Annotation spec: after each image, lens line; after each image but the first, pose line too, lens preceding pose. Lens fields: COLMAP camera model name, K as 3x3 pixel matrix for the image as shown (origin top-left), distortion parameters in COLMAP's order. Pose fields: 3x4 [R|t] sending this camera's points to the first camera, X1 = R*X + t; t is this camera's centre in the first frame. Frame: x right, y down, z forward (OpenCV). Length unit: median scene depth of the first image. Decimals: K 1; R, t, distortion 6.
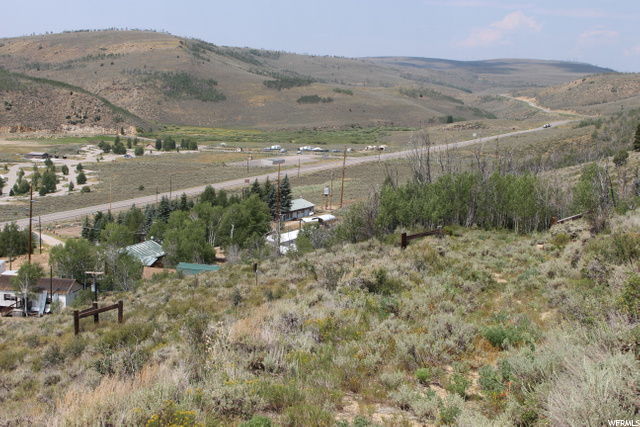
lens RADIAL K [[895.3, 0, 318.3], [0, 895.3, 211.2], [0, 0, 1]] dist [-0.052022, 0.000000]
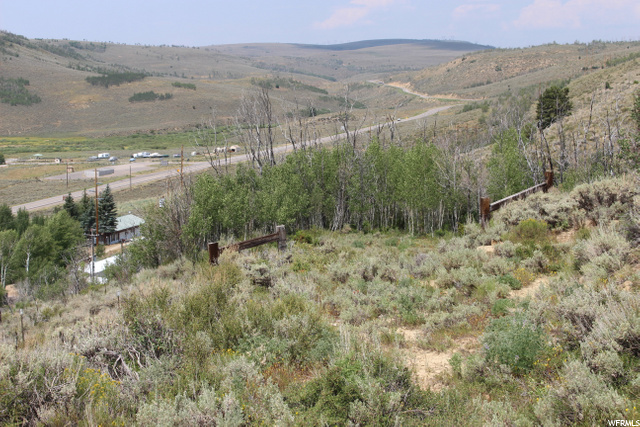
lens RADIAL K [[707.5, 0, 322.3], [0, 707.5, 214.0], [0, 0, 1]] dist [-0.014264, 0.000000]
pose [[0.989325, -0.061056, 0.132316, 0.062269], [0.065461, 0.997428, -0.029201, 0.013847], [-0.130193, 0.037551, 0.990777, 0.342188]]
